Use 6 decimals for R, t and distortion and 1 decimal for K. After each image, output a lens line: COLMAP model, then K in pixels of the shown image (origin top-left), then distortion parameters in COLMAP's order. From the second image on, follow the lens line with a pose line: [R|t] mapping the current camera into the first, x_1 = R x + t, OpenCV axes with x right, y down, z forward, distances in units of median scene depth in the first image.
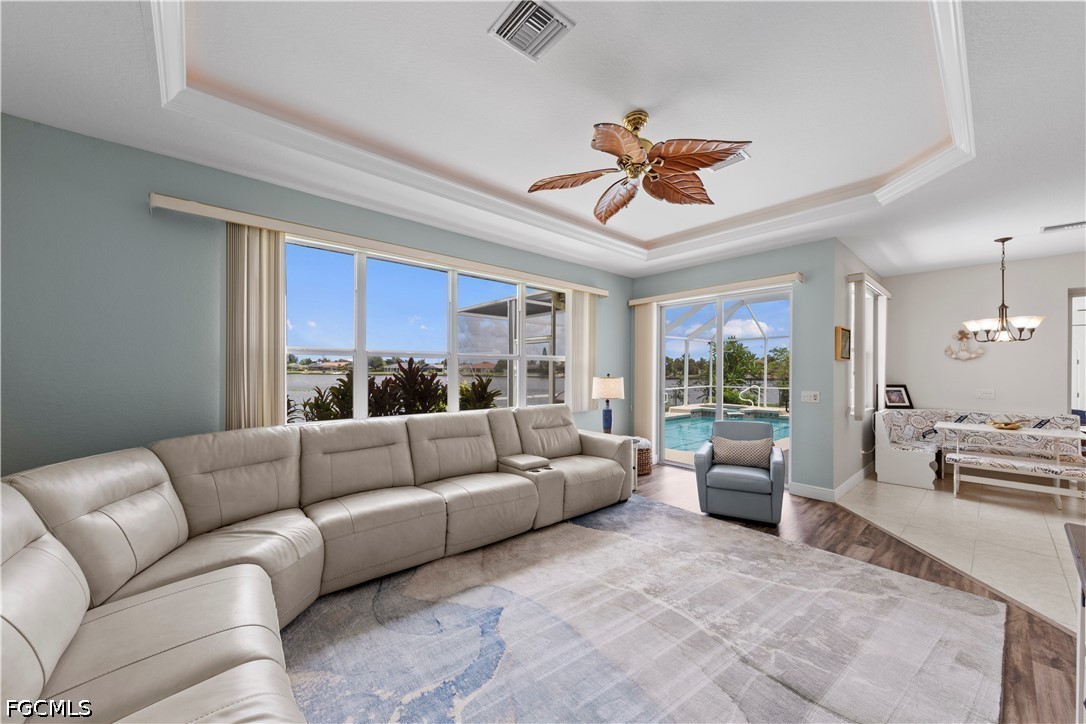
lens RADIAL K [[403.0, 0, 532.1], [0, 403.0, 366.5], [0, 0, 1]] dist [0.003876, -0.000636]
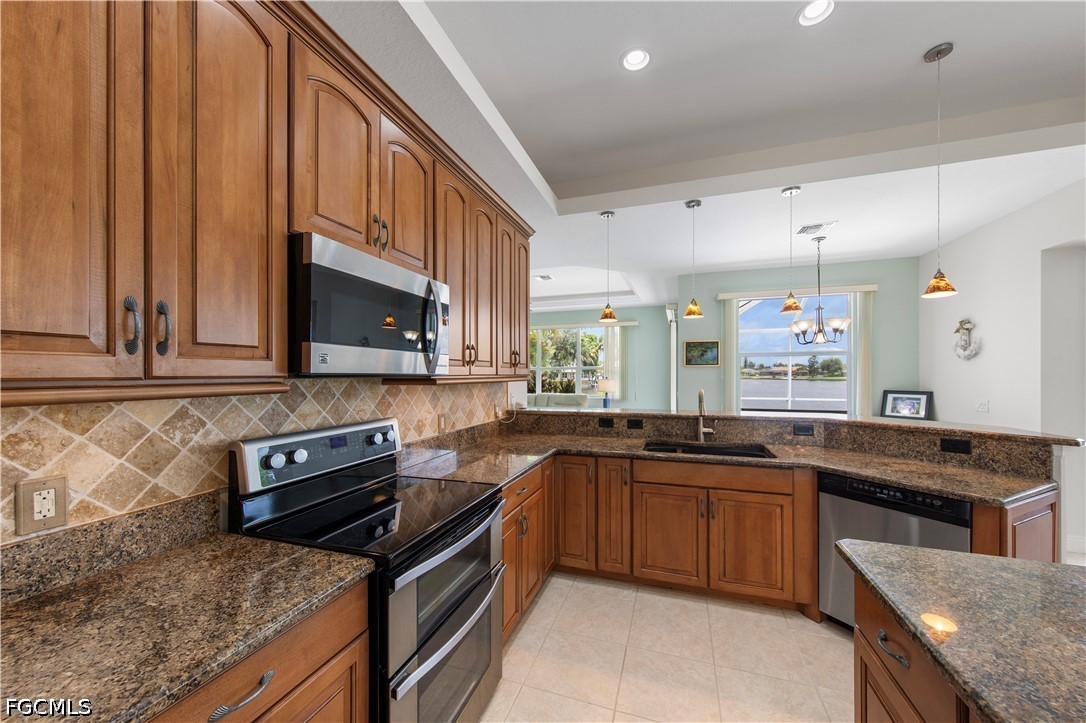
lens RADIAL K [[403.0, 0, 542.0], [0, 403.0, 373.8], [0, 0, 1]] dist [0.003876, -0.000636]
pose [[0.499746, -0.007442, -0.866140, 1.554146], [0.012278, 0.999923, -0.001508, 0.003283], [0.866085, -0.009881, 0.499799, -0.059678]]
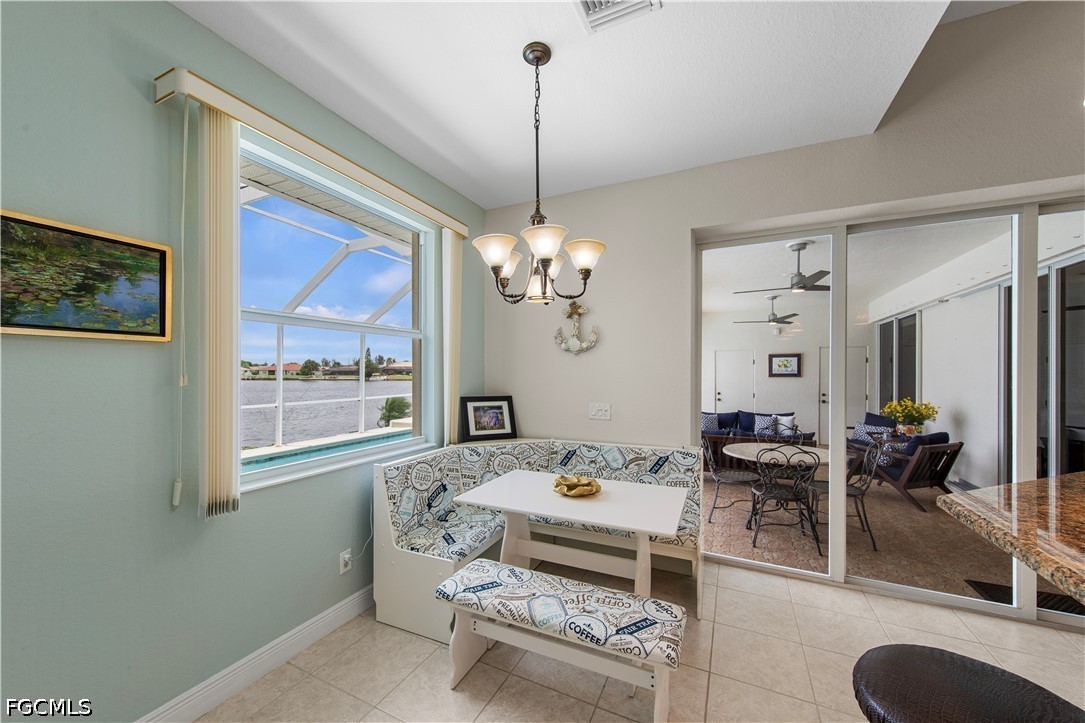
lens RADIAL K [[402.6, 0, 534.6], [0, 402.6, 370.3], [0, 0, 1]] dist [0.003876, -0.000636]
pose [[0.924234, -0.002358, 0.381820, 0.931501], [0.000438, 0.999987, 0.005116, 0.006974], [-0.381827, -0.004561, 0.924223, 0.575274]]
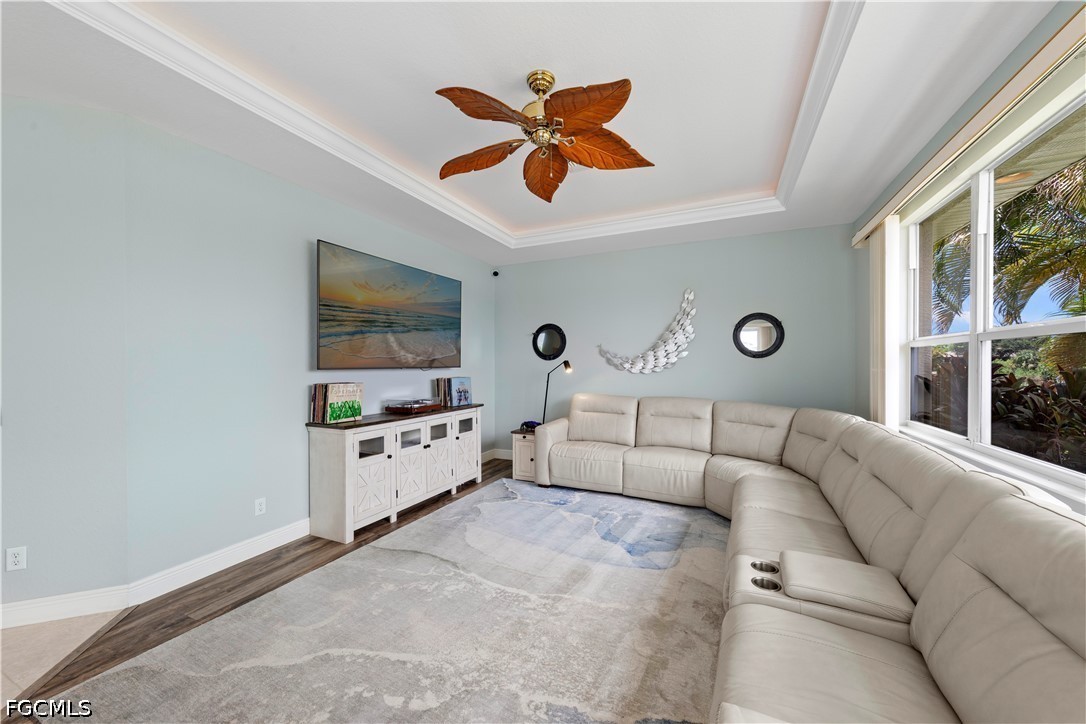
lens RADIAL K [[403.0, 0, 532.9], [0, 403.0, 365.8], [0, 0, 1]] dist [0.003876, -0.000636]
pose [[-0.916260, -0.001135, -0.400583, 0.353116], [0.001087, 0.999985, -0.005319, 0.012844], [0.400583, -0.005309, -0.916245, 1.018519]]
